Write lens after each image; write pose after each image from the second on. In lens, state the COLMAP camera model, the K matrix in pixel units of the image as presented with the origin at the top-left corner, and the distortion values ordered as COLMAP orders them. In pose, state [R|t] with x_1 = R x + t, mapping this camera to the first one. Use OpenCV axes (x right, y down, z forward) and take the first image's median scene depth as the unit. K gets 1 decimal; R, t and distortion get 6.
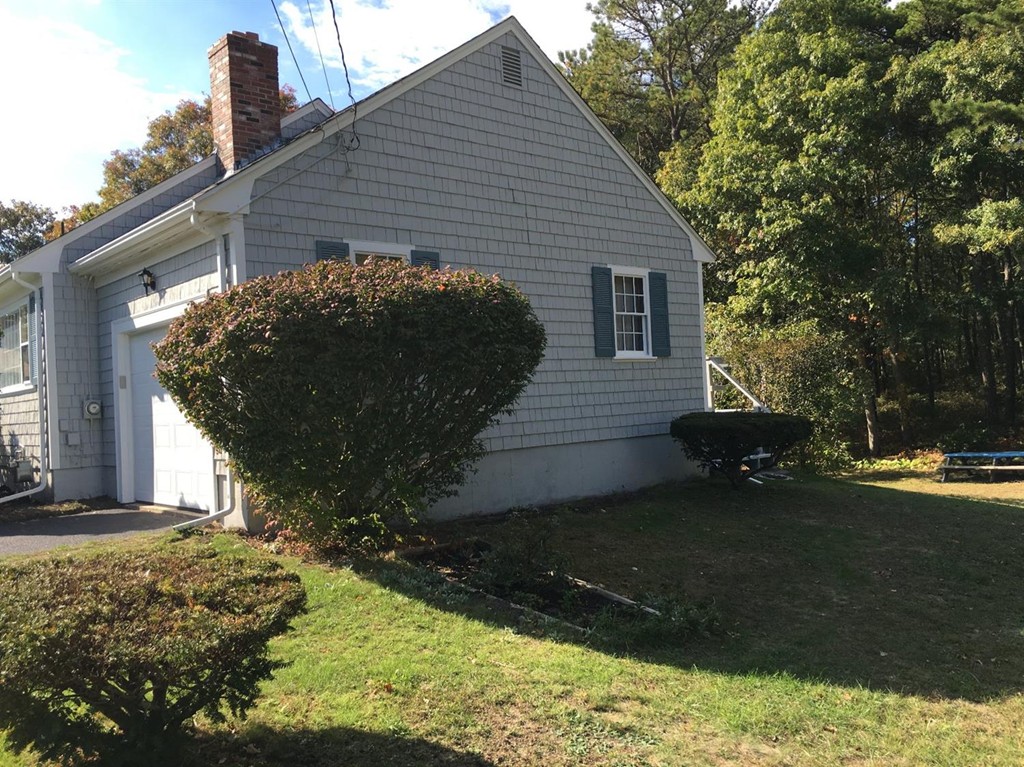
lens RADIAL K [[855.2, 0, 510.1], [0, 855.2, 381.9], [0, 0, 1]] dist [0.066262, -0.104831]
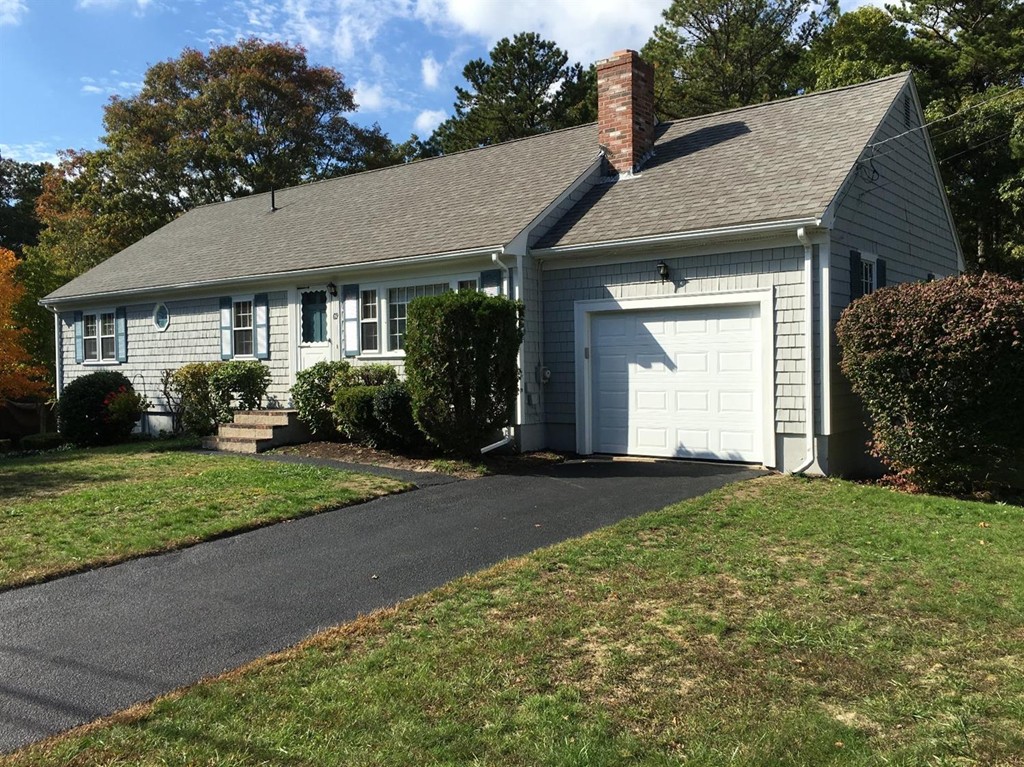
lens RADIAL K [[855.2, 0, 510.1], [0, 855.2, 381.9], [0, 0, 1]] dist [0.066262, -0.104831]
pose [[0.983554, 0.037034, 0.176778, -0.669292], [-0.042987, 0.998626, 0.029963, 0.008371], [-0.175426, -0.037070, 0.983795, -0.120515]]
